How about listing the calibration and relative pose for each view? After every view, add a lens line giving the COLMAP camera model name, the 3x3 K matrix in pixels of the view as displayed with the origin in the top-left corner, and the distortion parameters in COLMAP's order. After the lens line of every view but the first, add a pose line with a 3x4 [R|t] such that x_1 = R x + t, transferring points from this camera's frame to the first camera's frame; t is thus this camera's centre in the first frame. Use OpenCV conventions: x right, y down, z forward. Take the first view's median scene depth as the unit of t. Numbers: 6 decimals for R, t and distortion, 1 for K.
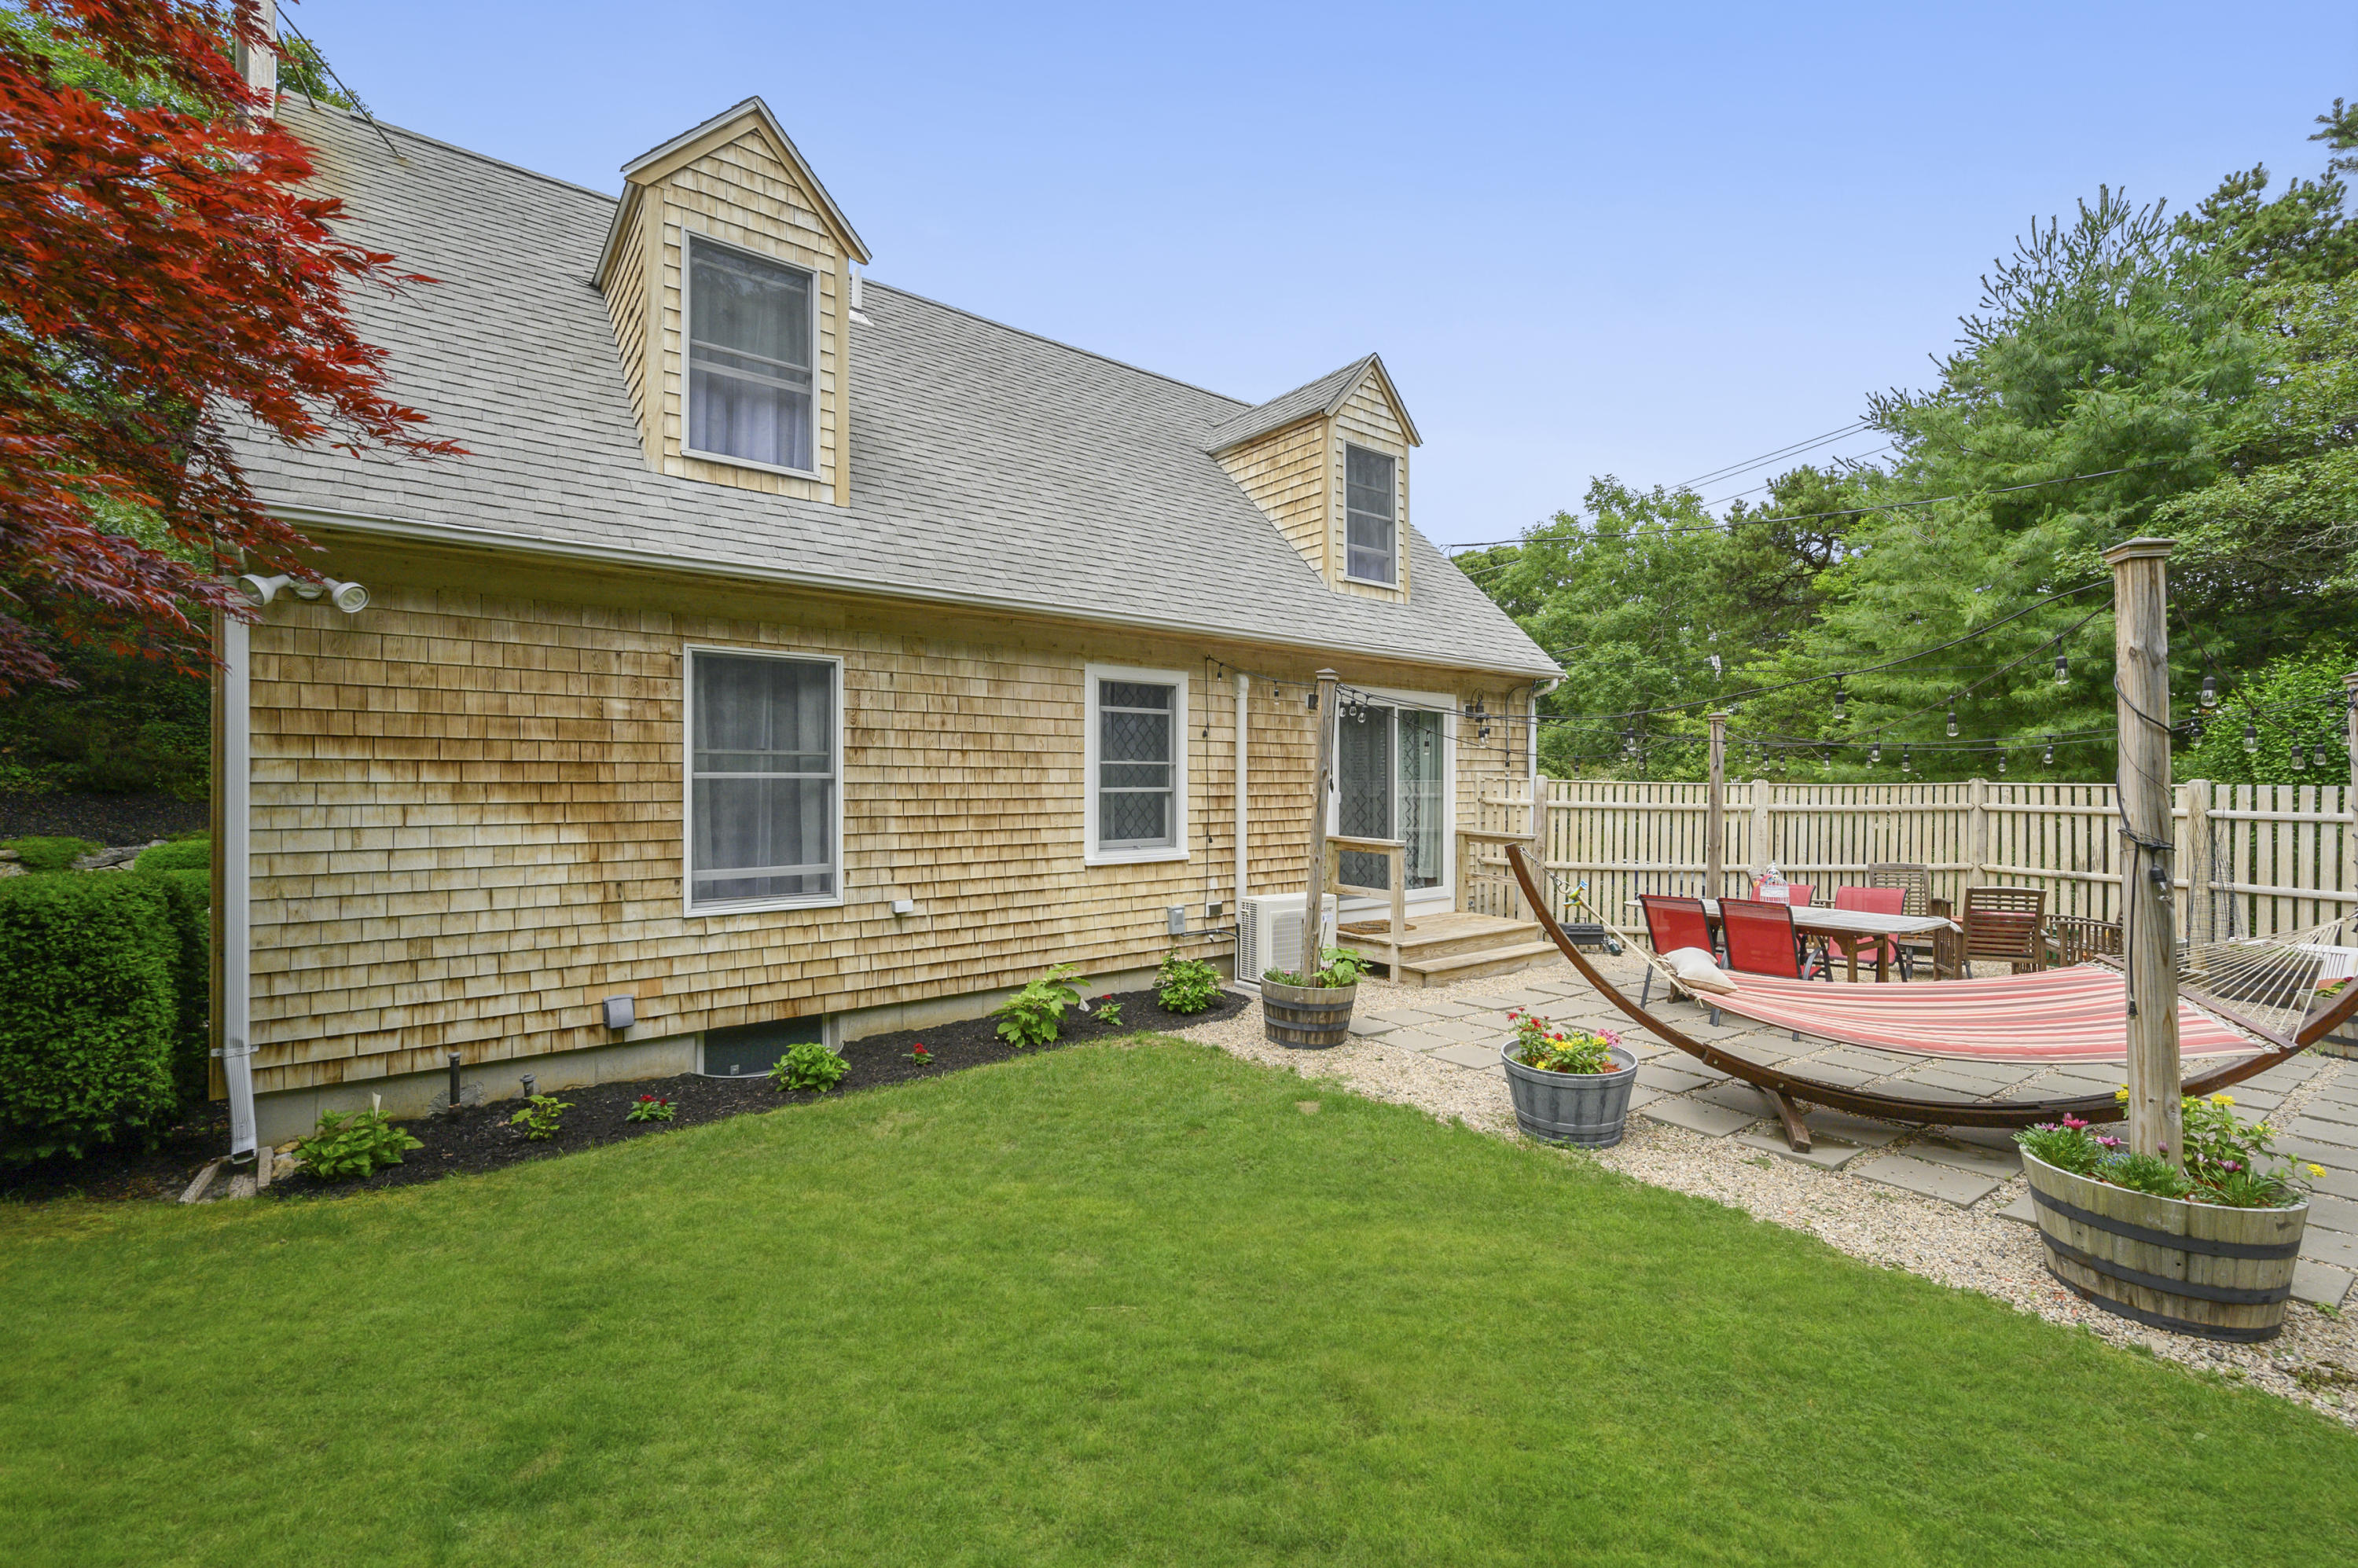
lens RADIAL K [[944.1, 0, 1193.2], [0, 944.1, 775.8], [0, 0, 1]] dist [-0.001836, 0.000927]
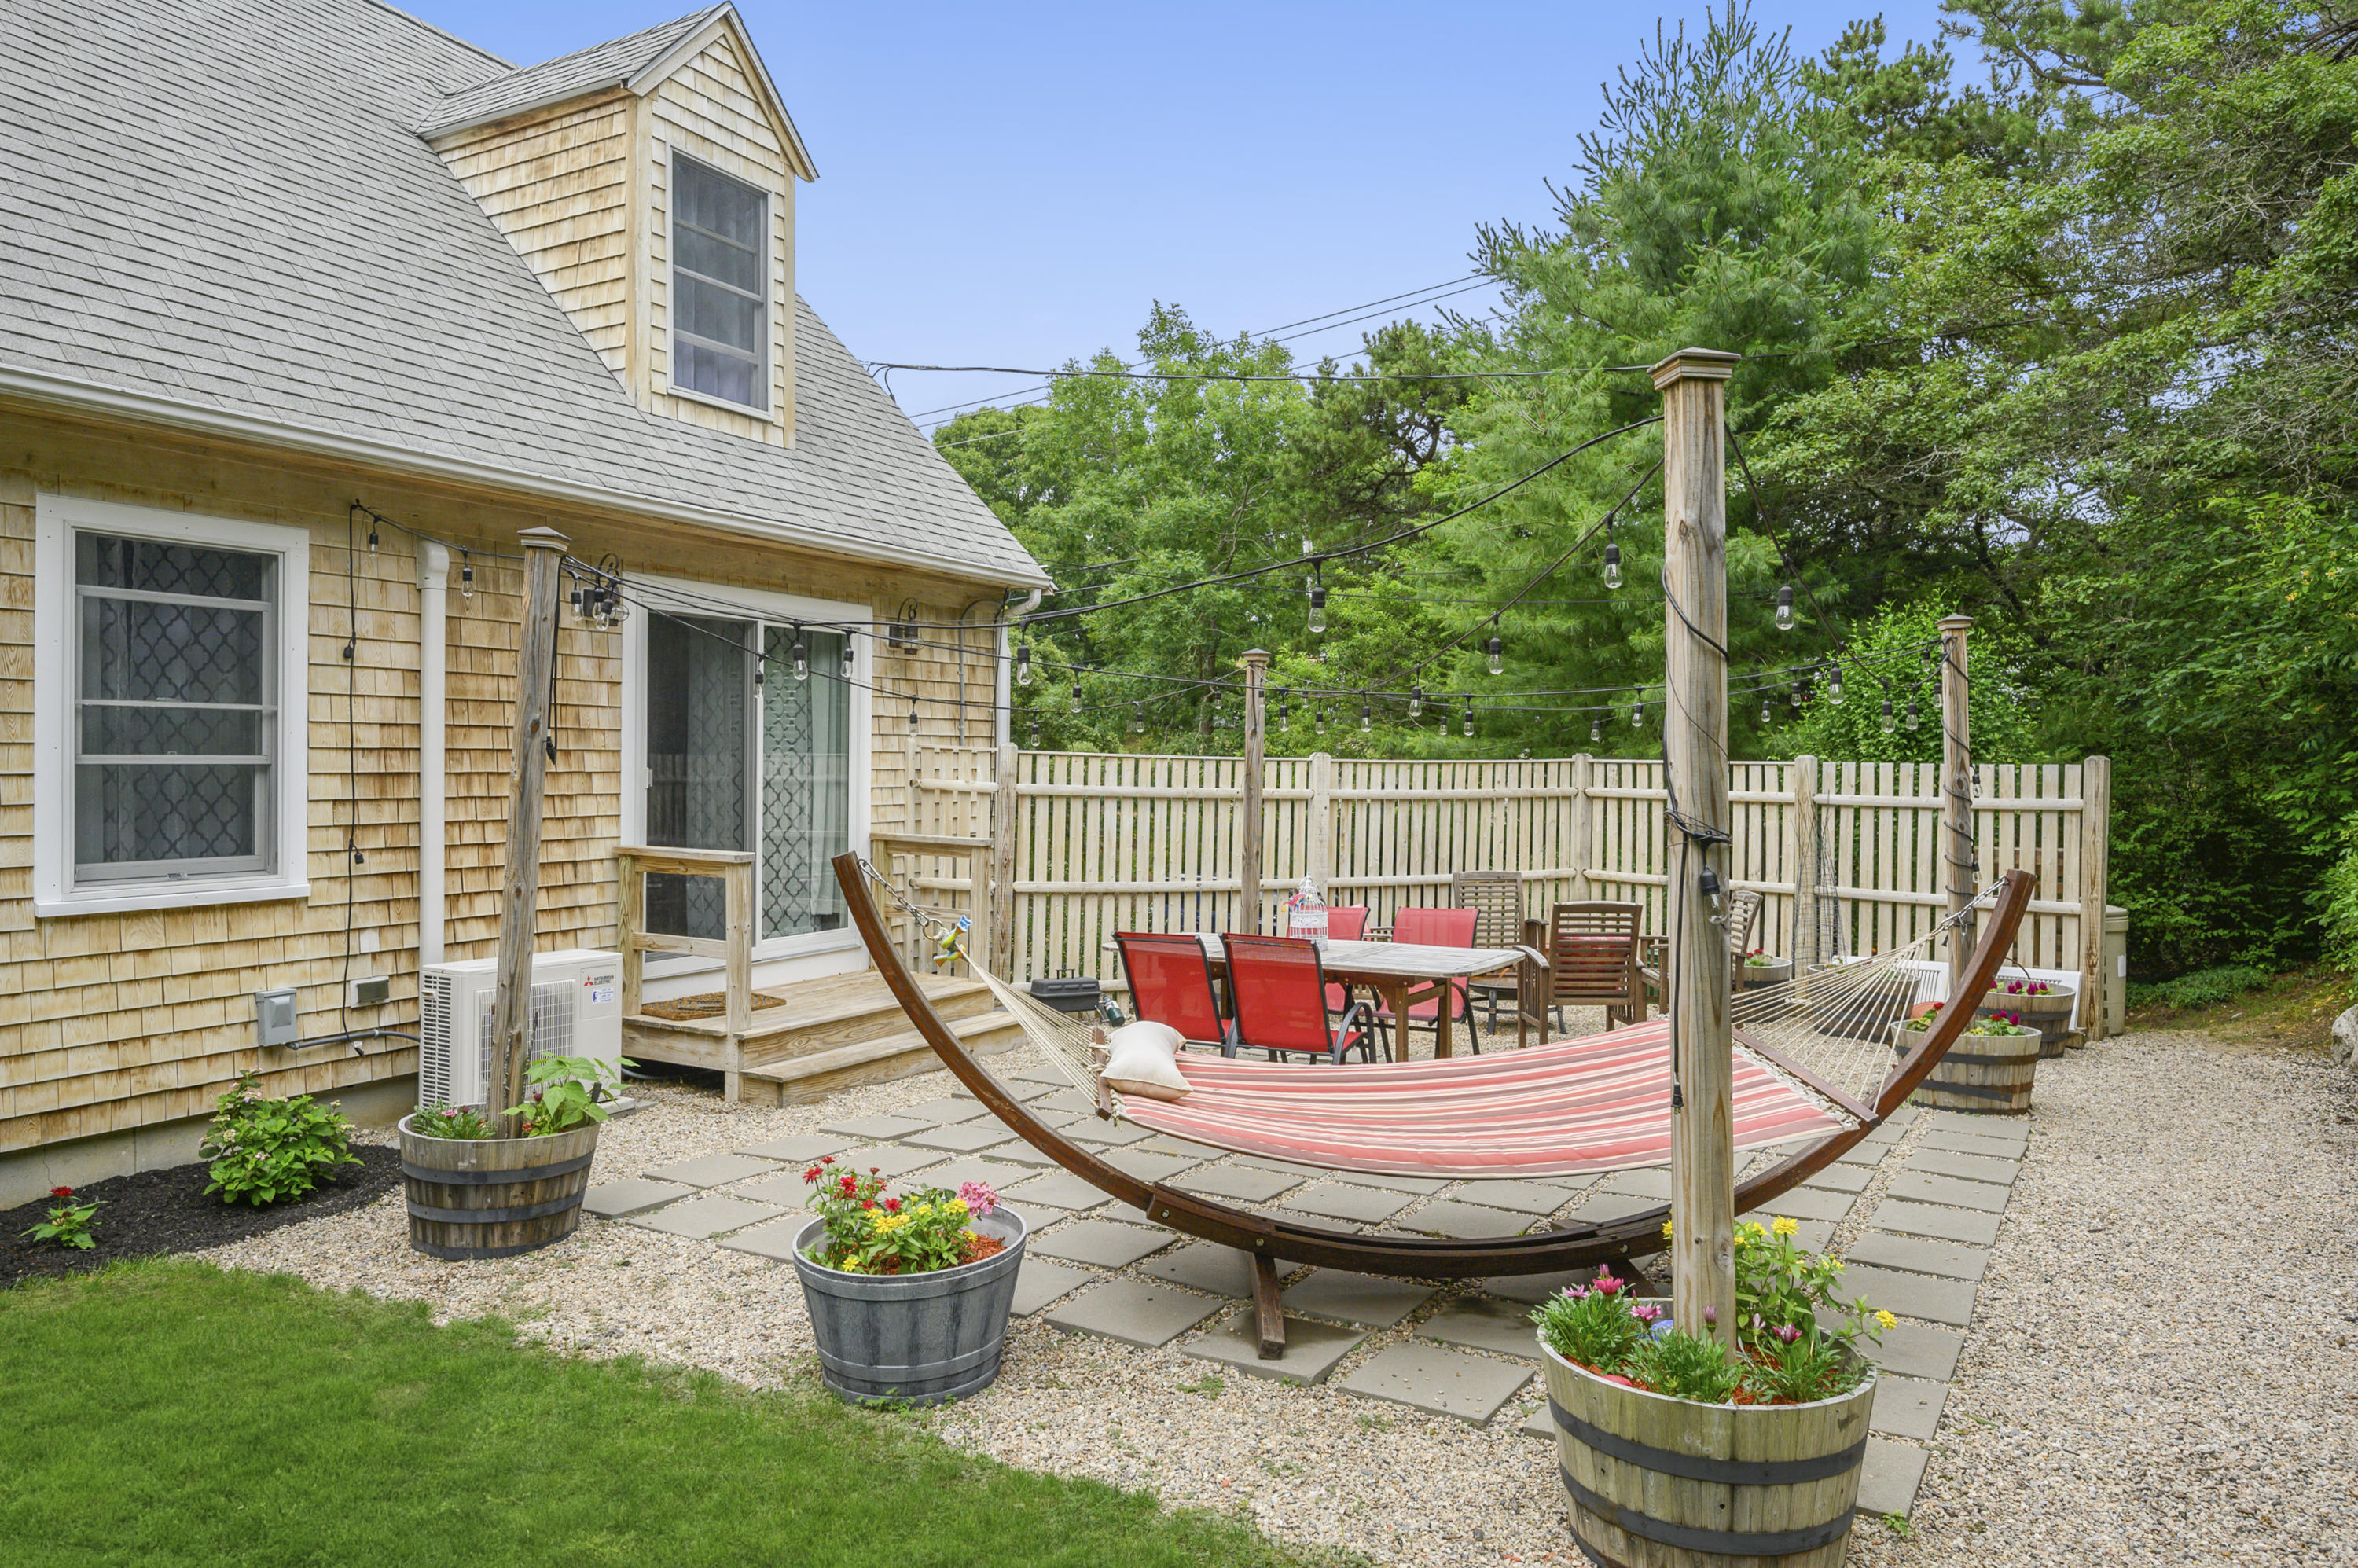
lens RADIAL K [[1475.0, 0, 1158.6], [0, 1475.0, 767.0], [0, 0, 1]] dist [0.000274, -0.000244]
pose [[0.923709, 0.003257, 0.383081, 0.109610], [-0.007099, 0.999938, 0.008616, 0.007656], [-0.383029, -0.010678, 0.923675, 0.083162]]
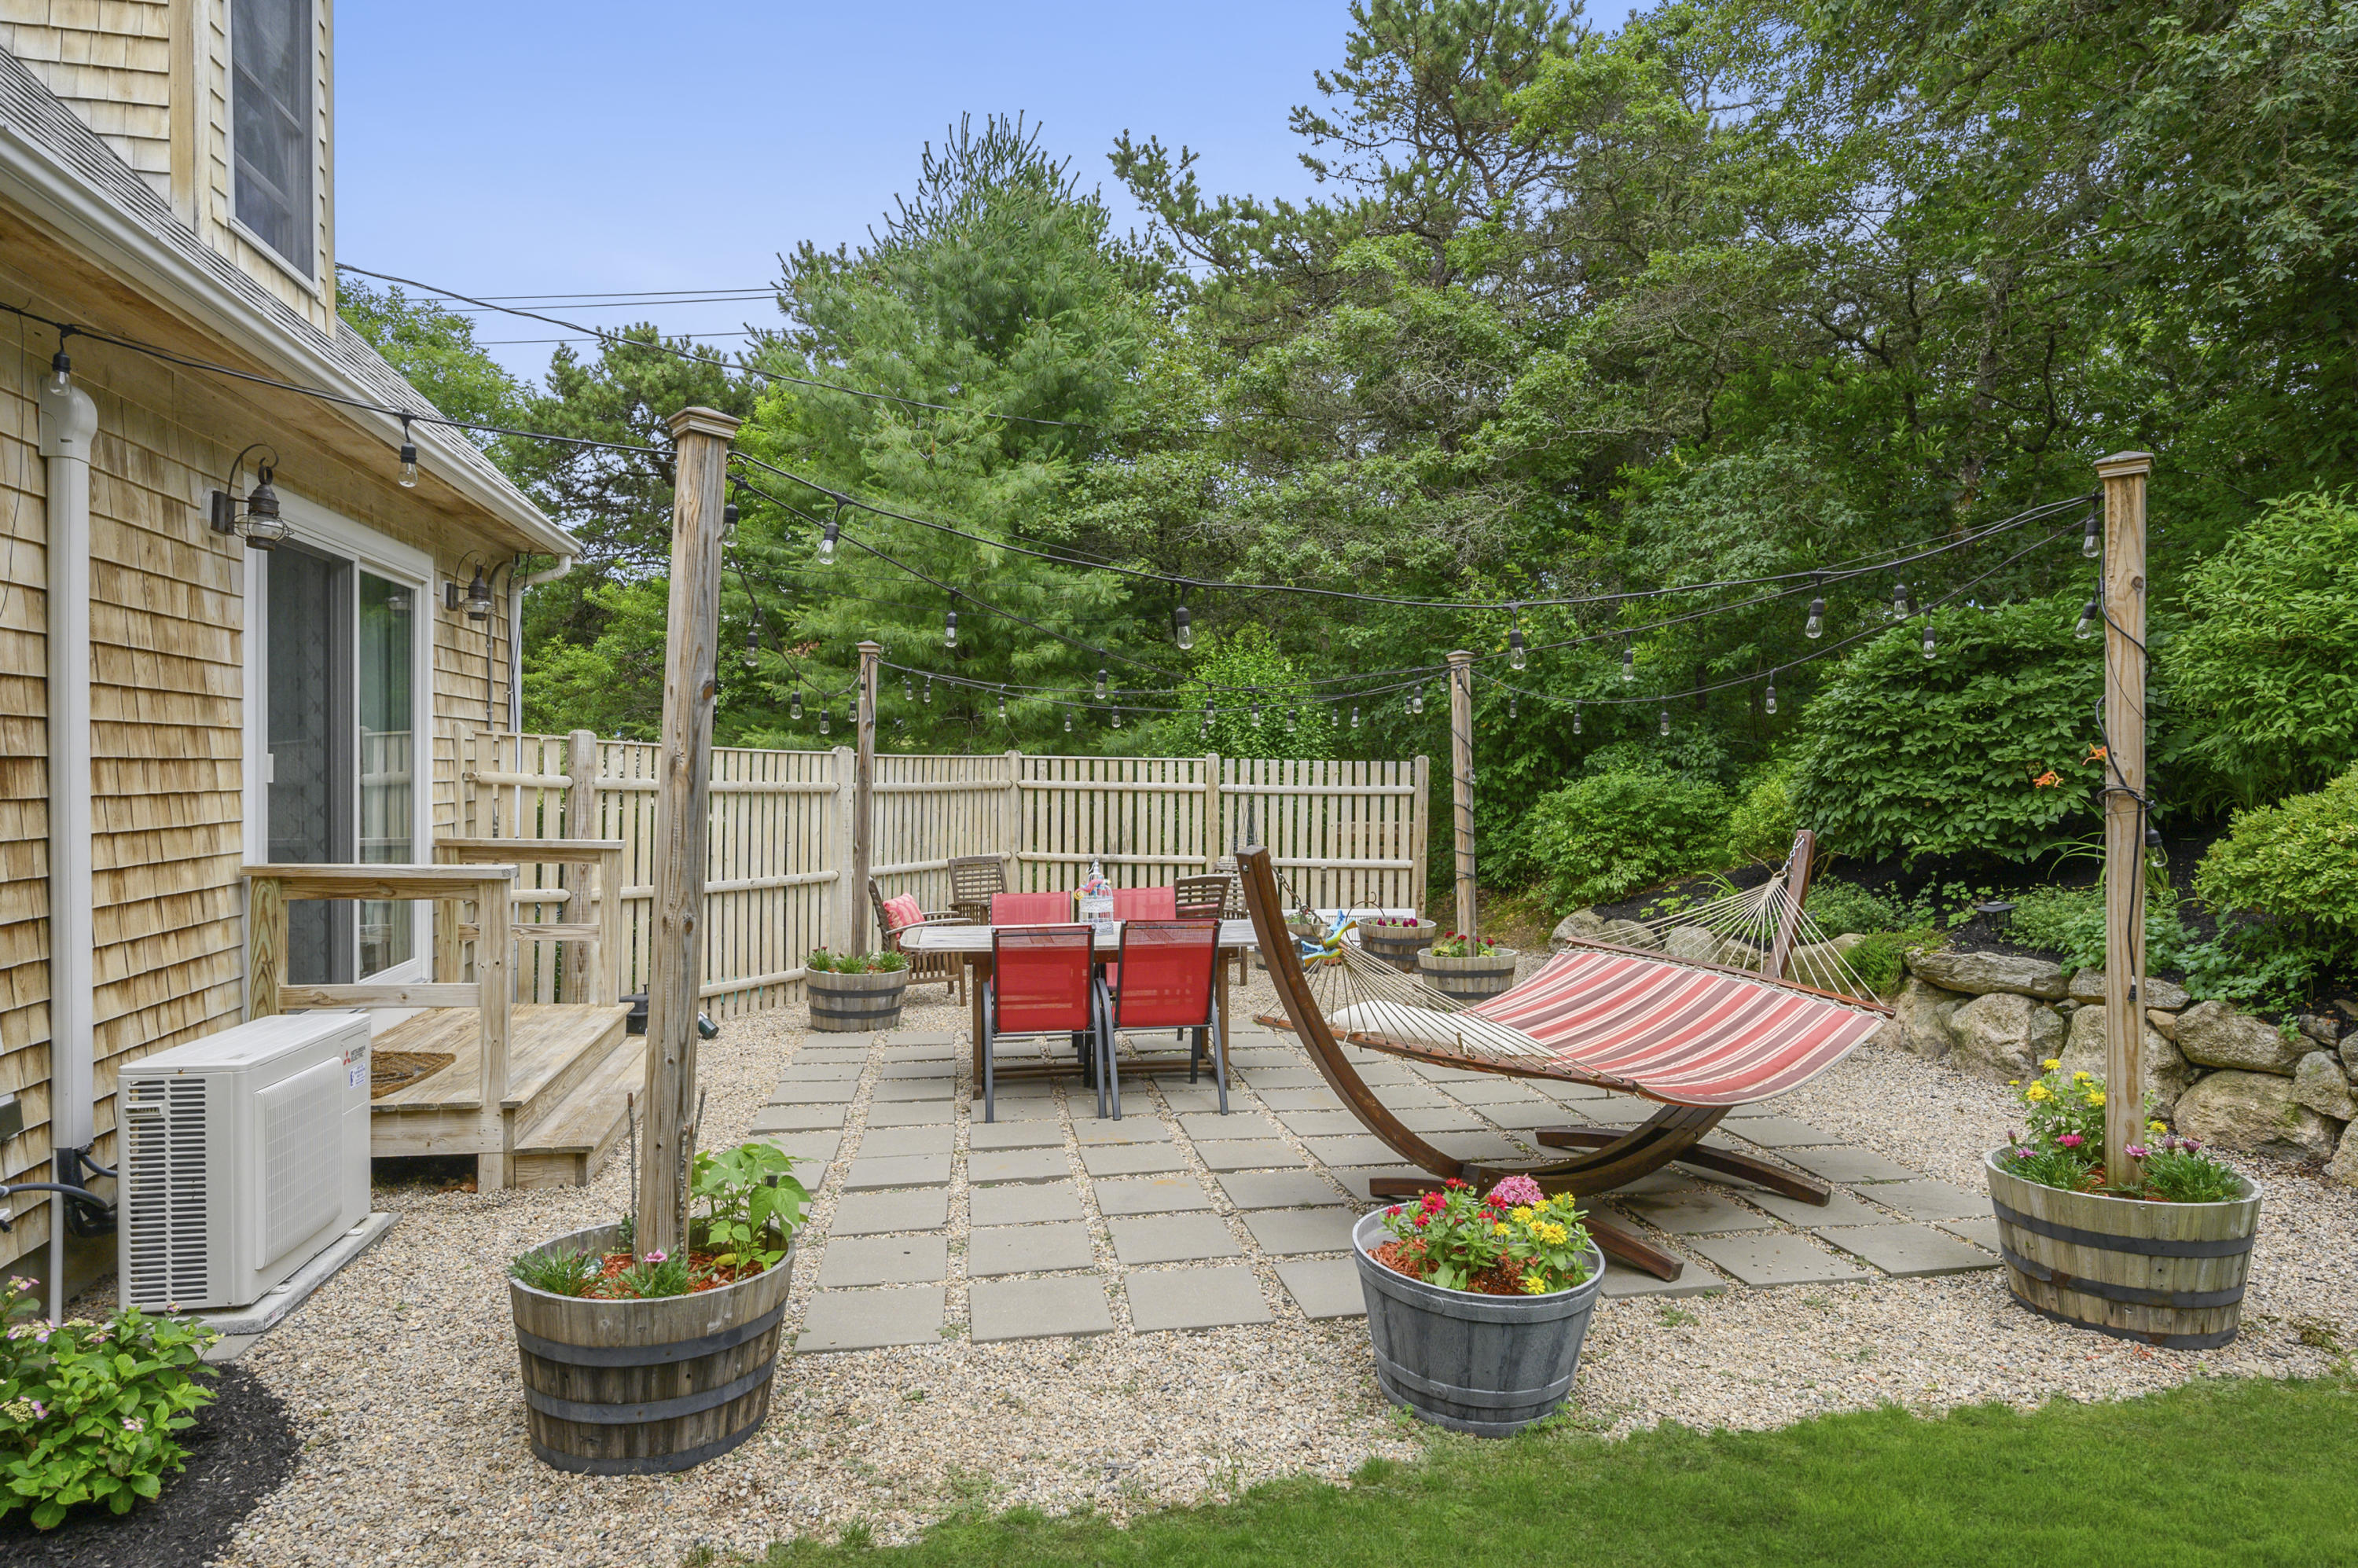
lens RADIAL K [[1294.7, 0, 1140.2], [0, 1294.7, 792.9], [0, 0, 1]] dist [-0.001135, -0.000238]
pose [[0.457036, -0.011989, 0.889367, -0.178045], [-0.015400, 0.999653, 0.021389, 0.017837], [-0.889315, -0.023472, 0.456693, 0.465075]]
